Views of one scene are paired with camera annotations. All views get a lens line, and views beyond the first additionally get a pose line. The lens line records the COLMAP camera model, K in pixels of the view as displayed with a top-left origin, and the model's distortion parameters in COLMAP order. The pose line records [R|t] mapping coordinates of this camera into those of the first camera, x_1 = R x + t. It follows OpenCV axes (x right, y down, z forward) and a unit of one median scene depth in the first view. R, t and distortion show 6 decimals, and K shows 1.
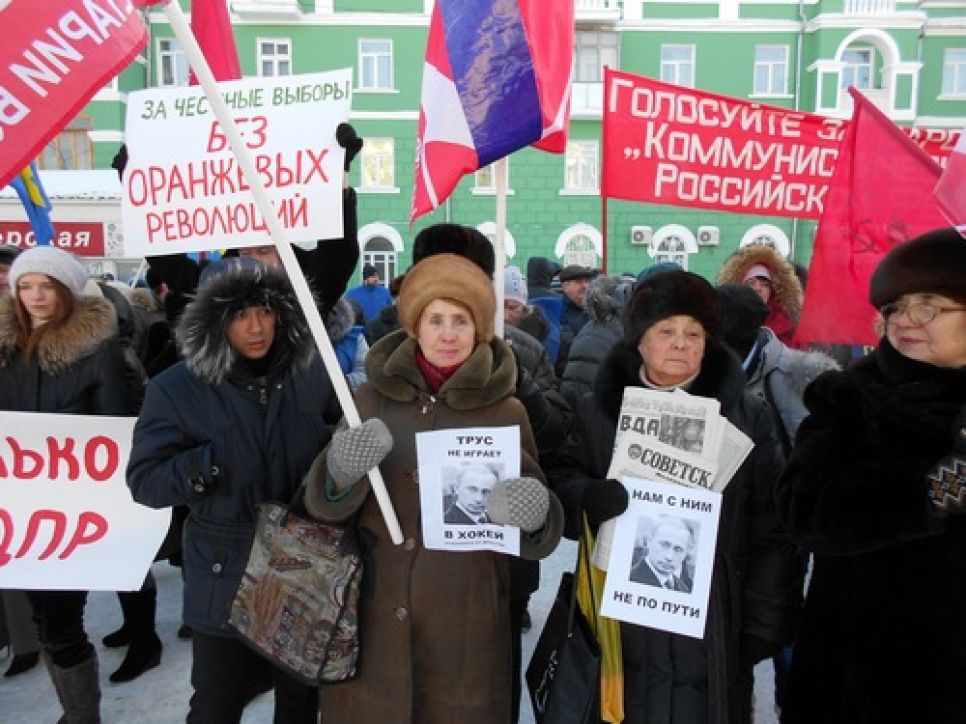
lens RADIAL K [[782.3, 0, 489.7], [0, 782.3, 366.0], [0, 0, 1]] dist [0.020464, -0.005794]
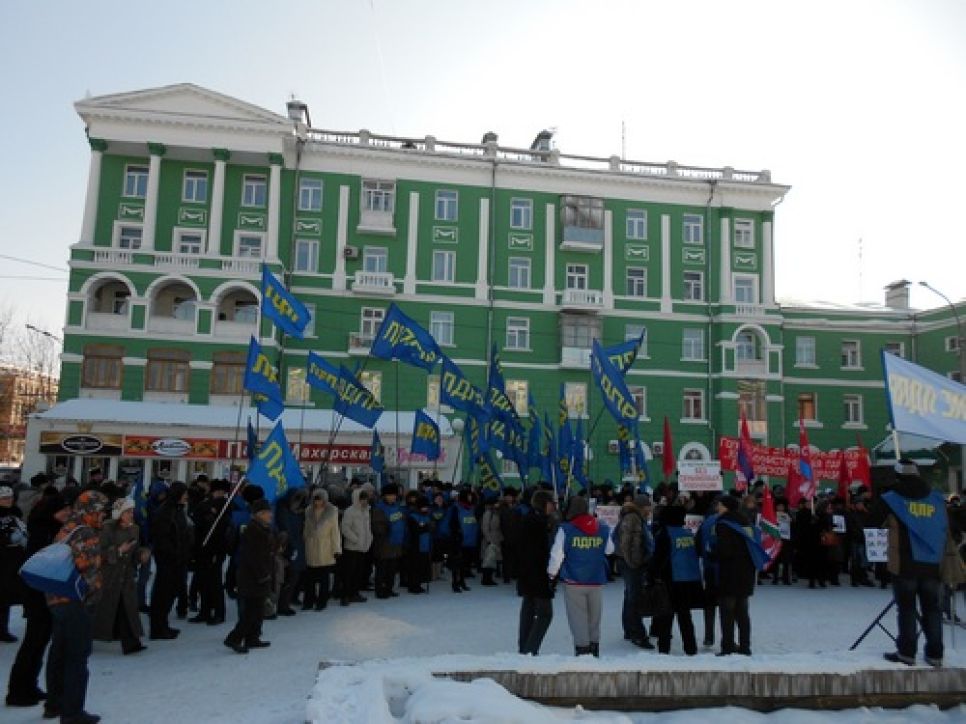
lens RADIAL K [[782.3, 0, 486.5], [0, 782.3, 354.7], [0, 0, 1]] dist [0.020464, -0.005794]
pose [[0.990353, 0.046162, 0.130650, -0.256126], [-0.013089, 0.969825, -0.243449, 0.030145], [-0.137945, 0.239391, 0.961074, -0.443640]]
